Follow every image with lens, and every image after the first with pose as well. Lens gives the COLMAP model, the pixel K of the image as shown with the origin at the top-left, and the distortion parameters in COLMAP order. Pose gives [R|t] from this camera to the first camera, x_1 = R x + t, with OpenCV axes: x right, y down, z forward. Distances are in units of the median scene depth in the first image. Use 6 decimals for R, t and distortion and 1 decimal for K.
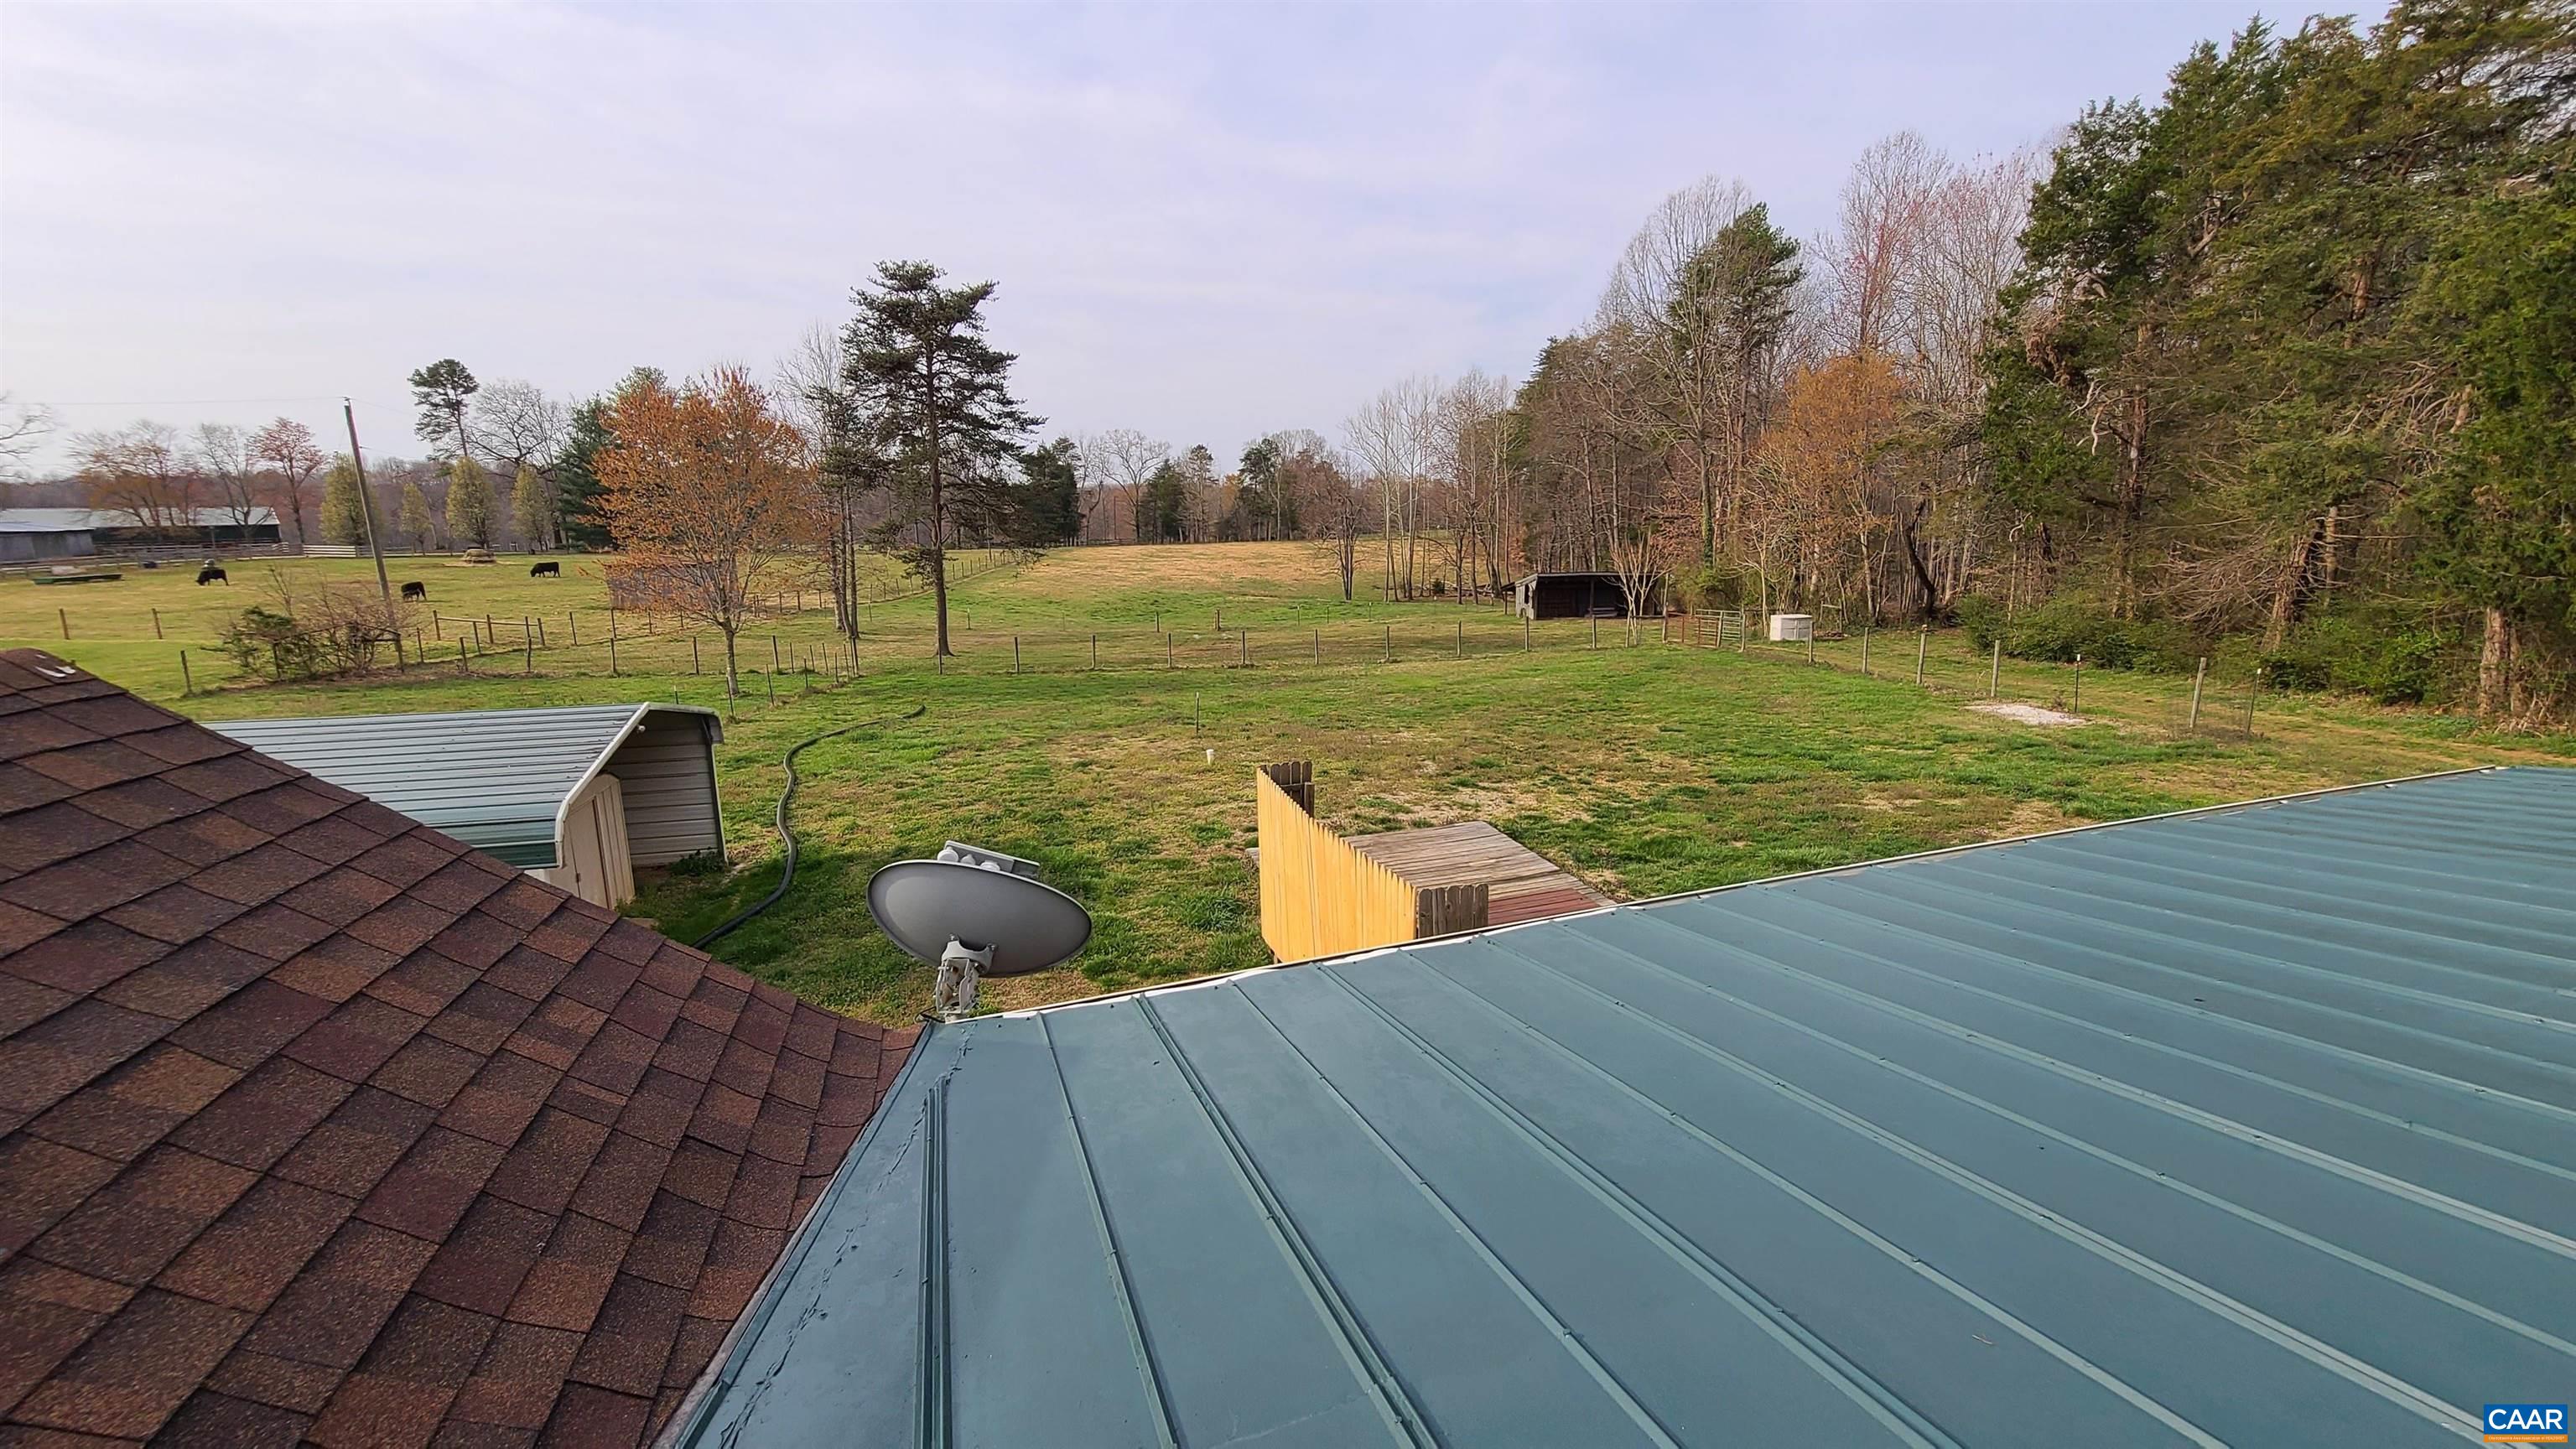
lens RADIAL K [[1057.9, 0, 1314.5], [0, 1057.9, 721.6], [0, 0, 1]] dist [-0.000832, -0.000887]
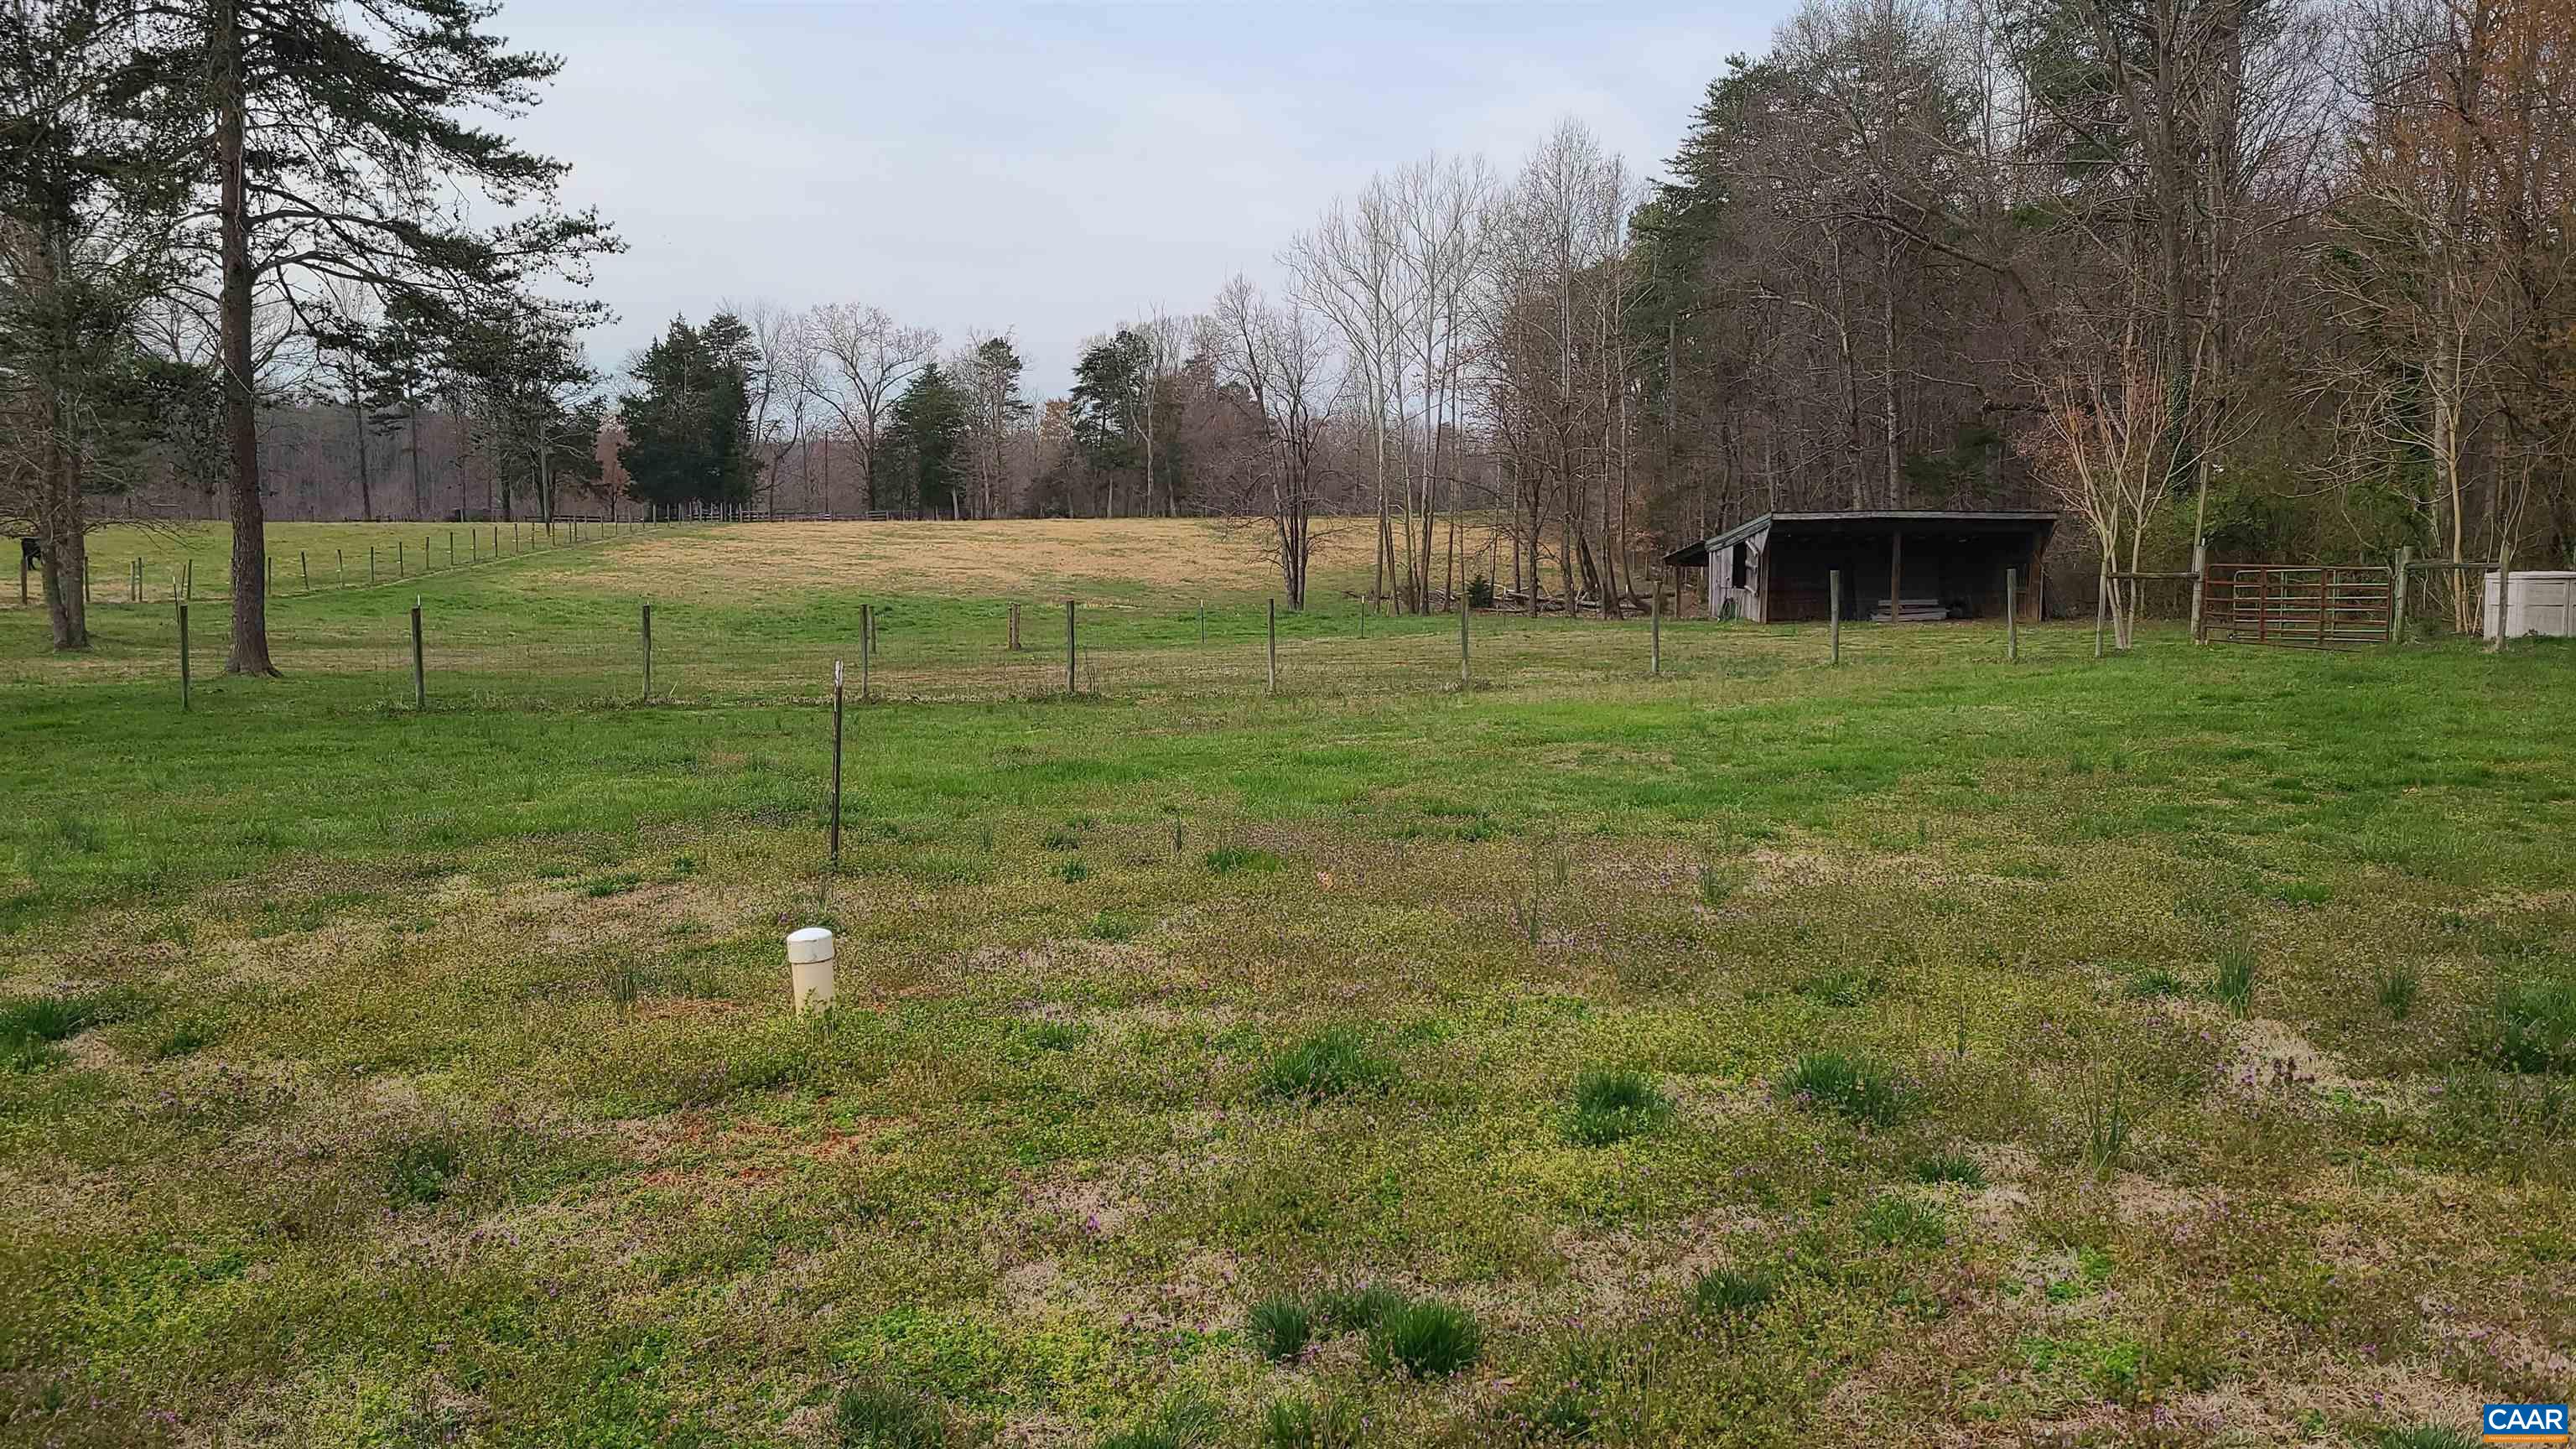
lens RADIAL K [[1916.7, 0, 1286.6], [0, 1916.7, 729.6], [0, 0, 1]] dist [0.033216, -0.007022]
pose [[0.999162, 0.003363, 0.040783, -0.009386], [-0.000171, 0.996952, -0.078012, 0.004258], [-0.040921, 0.077940, 0.996118, 0.159046]]
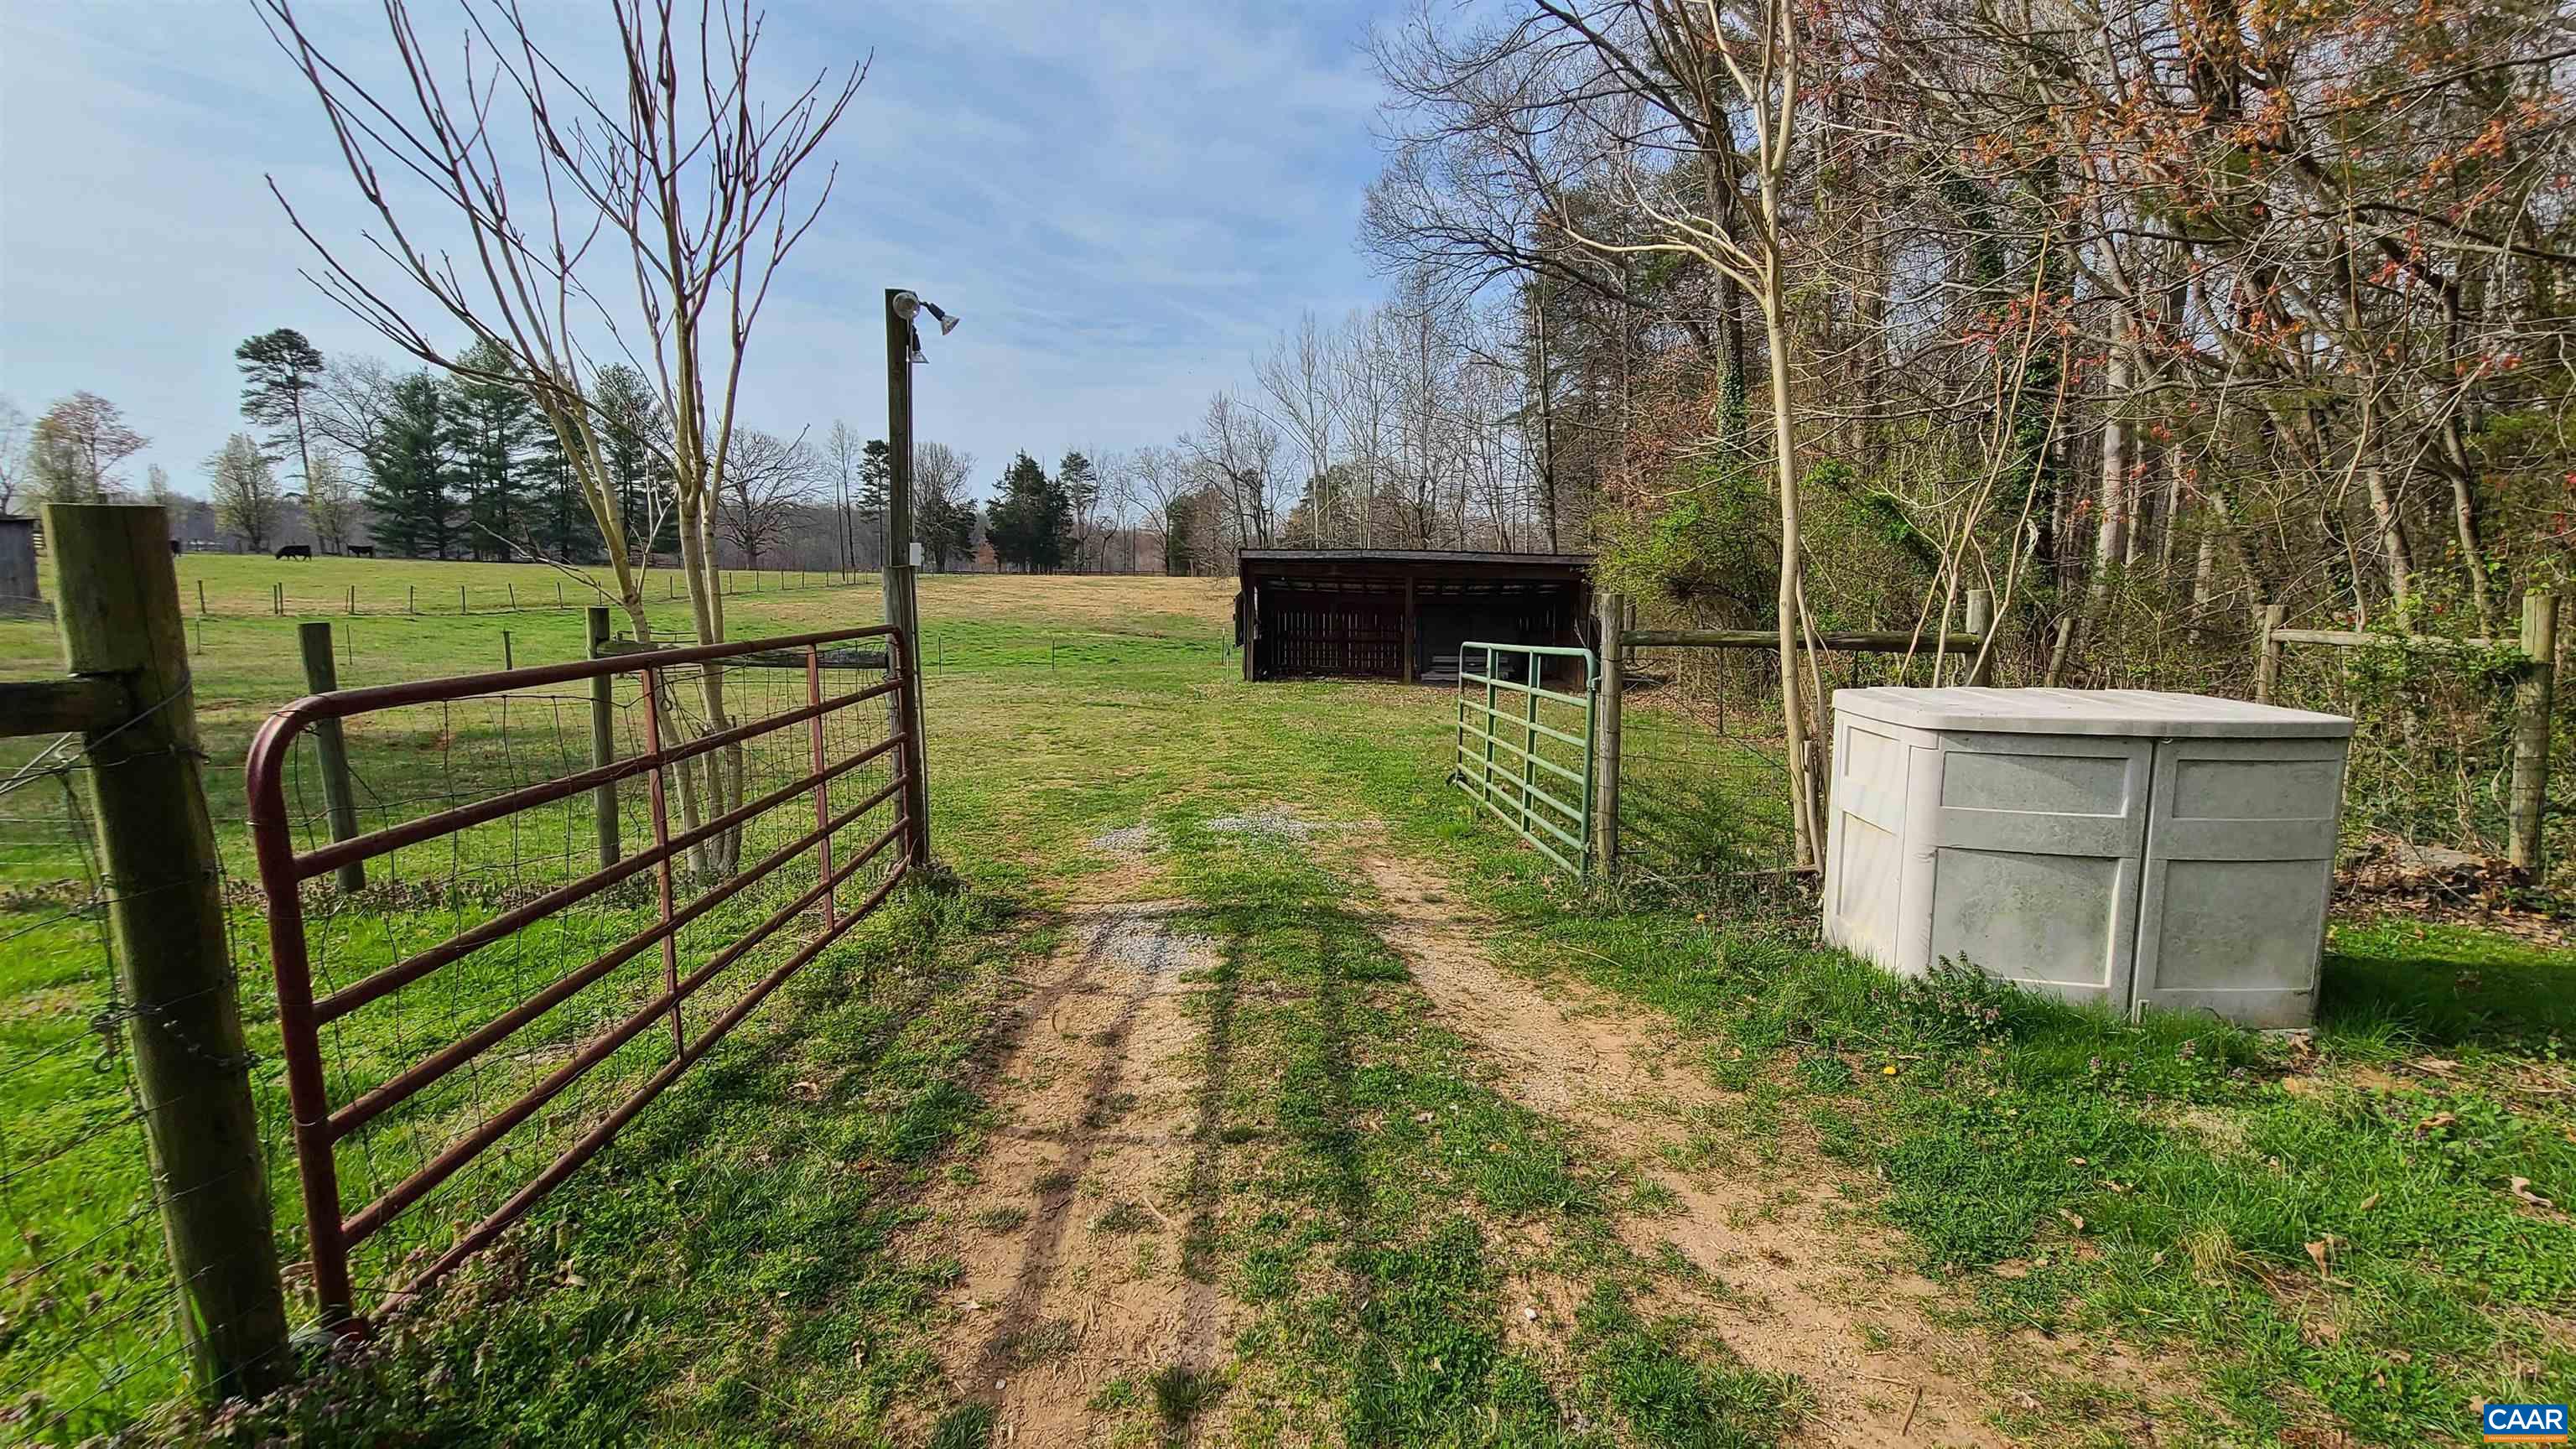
lens RADIAL K [[1057.9, 0, 1300.5], [0, 1057.9, 721.1], [0, 0, 1]] dist [-0.000832, -0.000887]
pose [[0.983194, 0.048408, -0.176028, 0.190893], [-0.058574, 0.996874, -0.053021, -0.038874], [0.172911, 0.062440, 0.982956, 0.407546]]
